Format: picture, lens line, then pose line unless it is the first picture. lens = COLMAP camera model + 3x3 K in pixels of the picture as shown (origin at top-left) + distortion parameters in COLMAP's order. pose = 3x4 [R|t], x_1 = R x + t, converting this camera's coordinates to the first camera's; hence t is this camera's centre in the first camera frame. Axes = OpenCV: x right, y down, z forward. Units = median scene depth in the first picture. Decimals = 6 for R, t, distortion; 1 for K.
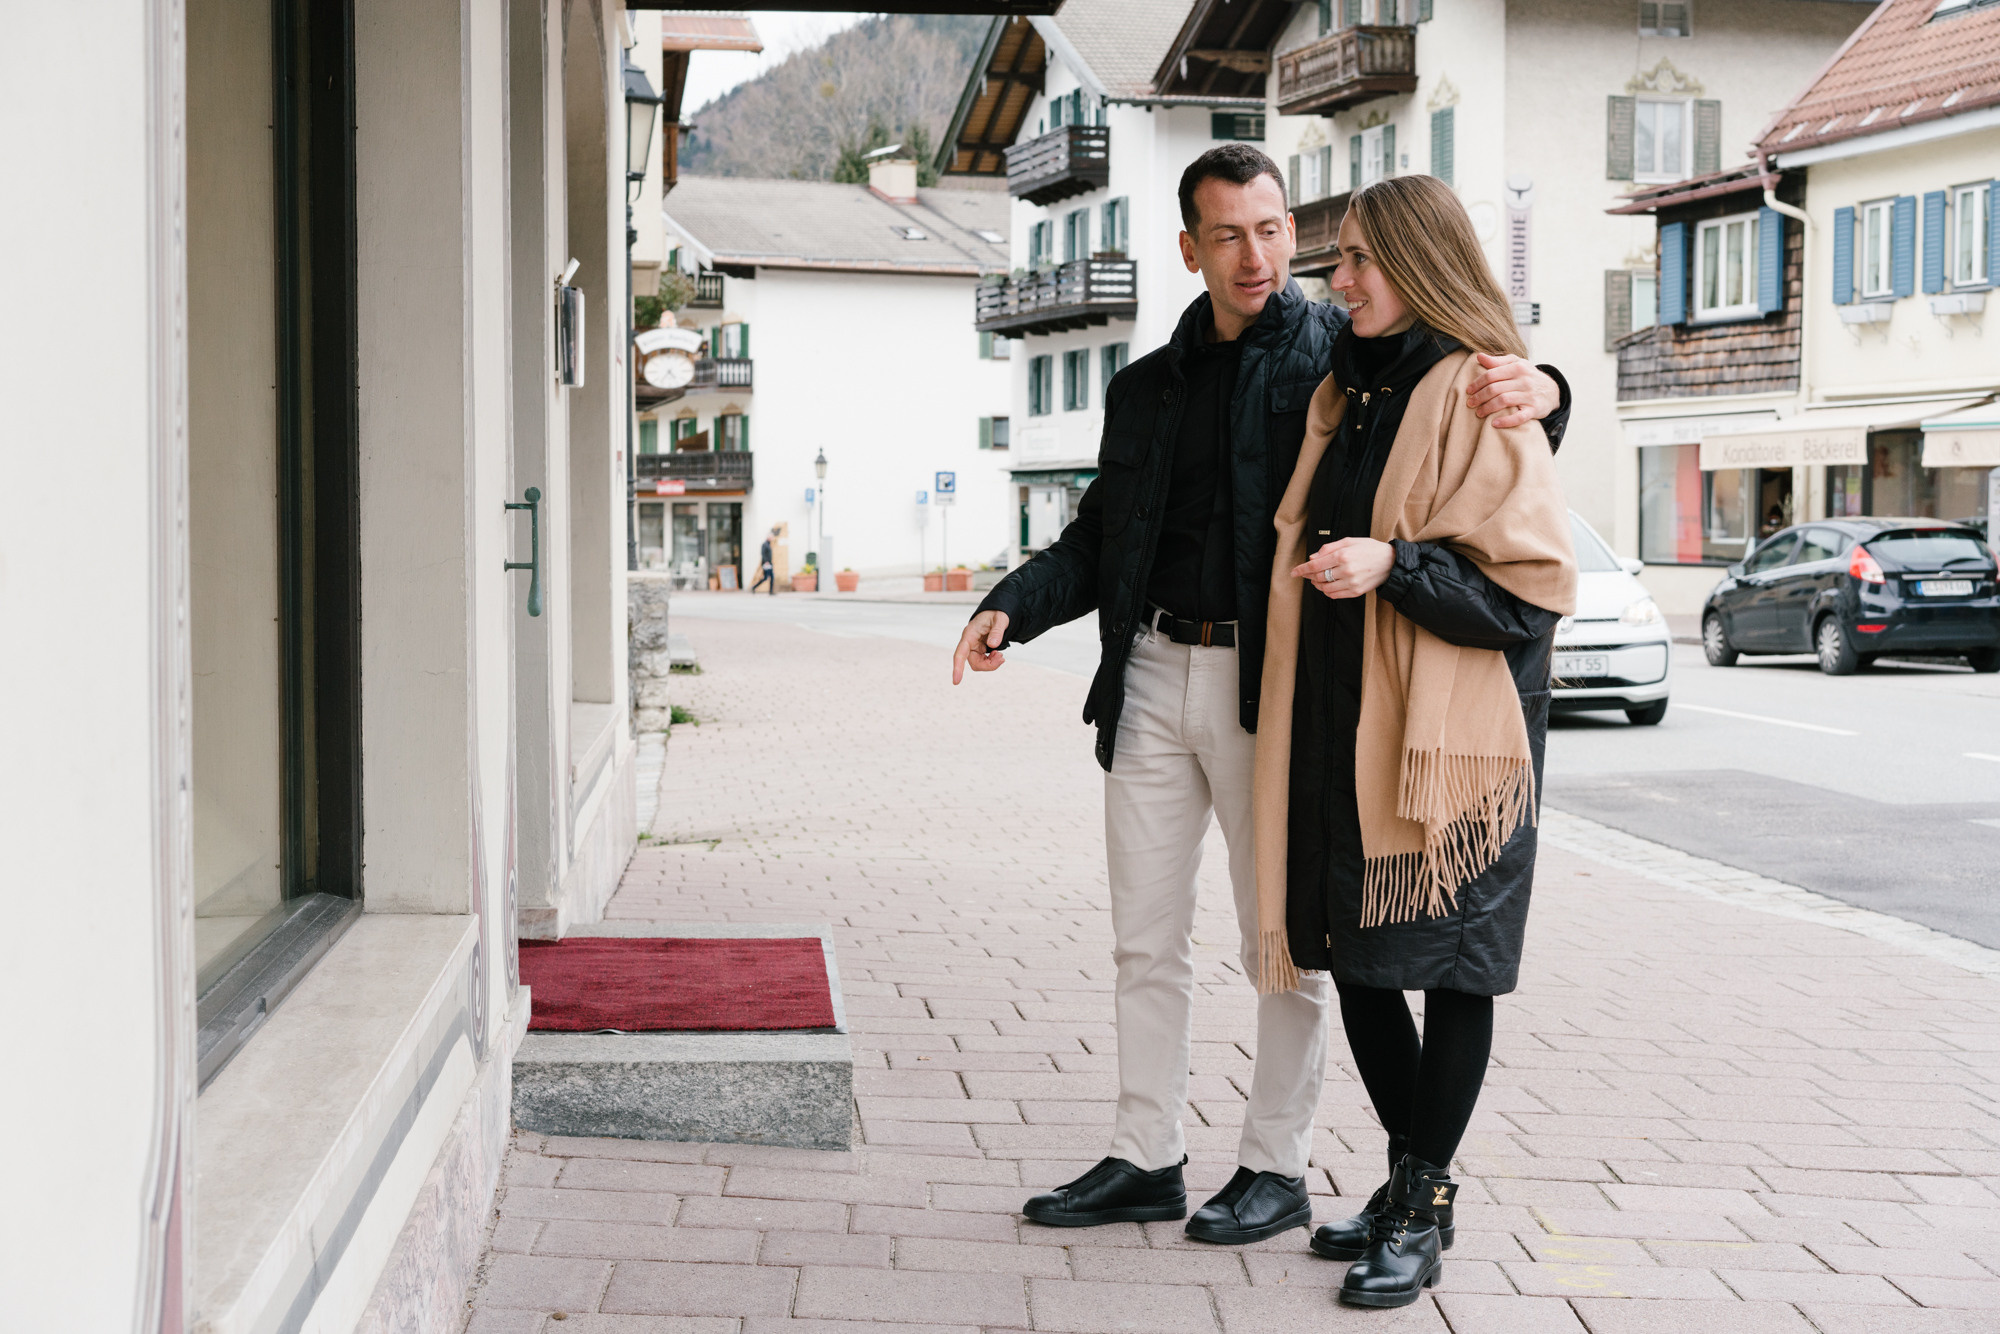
lens RADIAL K [[3169.8, 0, 927.2], [0, 3169.8, 599.9], [0, 0, 1]] dist [0.114471, -0.149078]
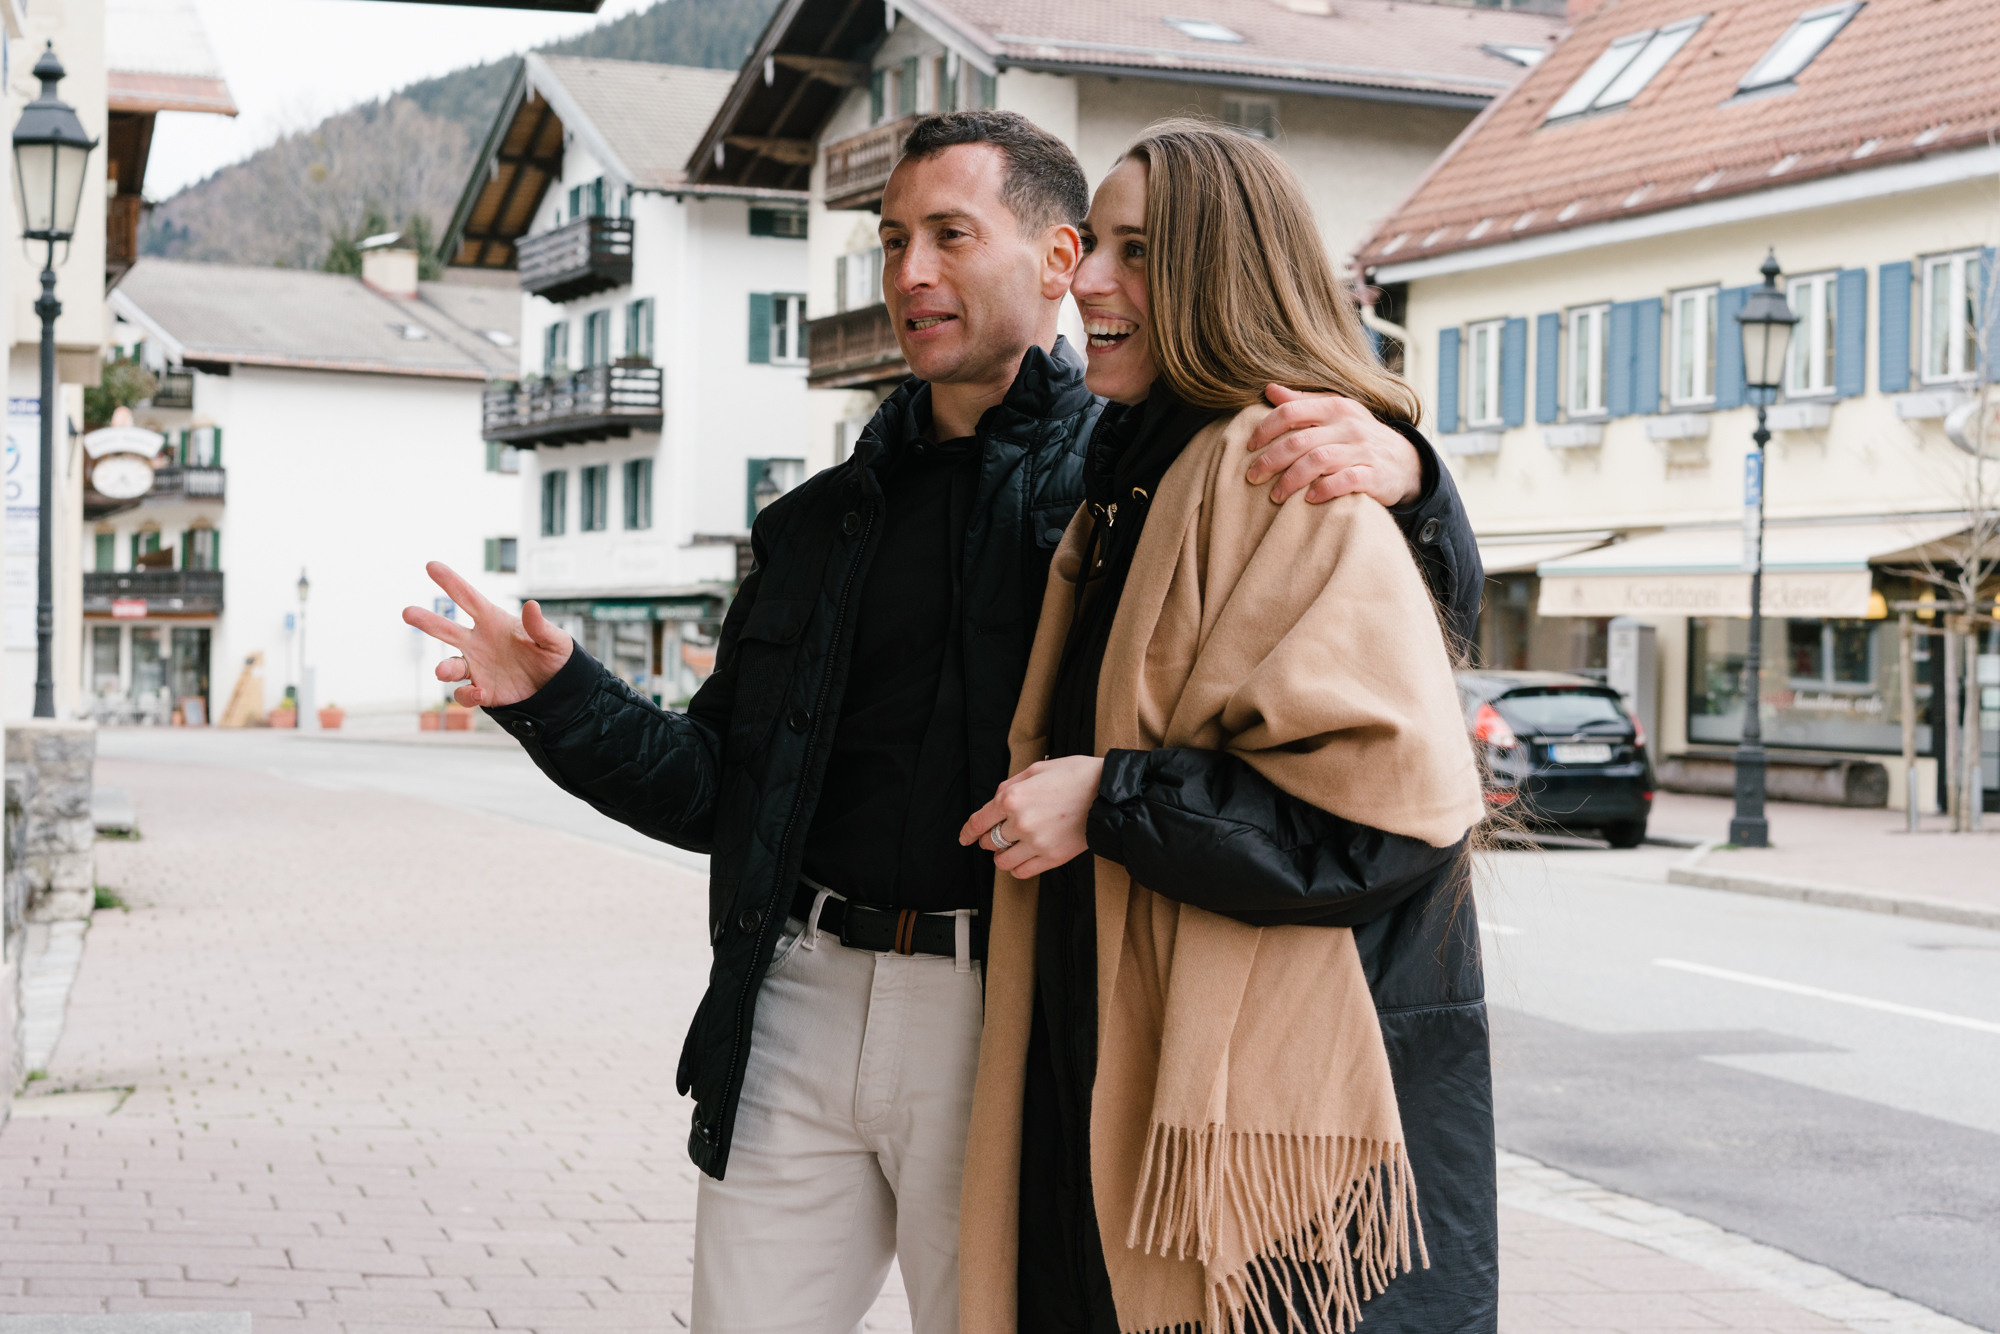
lens RADIAL K [[3169.8, 0, 927.2], [0, 3169.8, 599.9], [0, 0, 1]] dist [0.114471, -0.149078]
pose [[0.987664, 0.016281, 0.155741, 0.000620], [-0.010279, 0.999176, -0.039267, -0.006696], [-0.156252, 0.037182, 0.987017, 0.107222]]
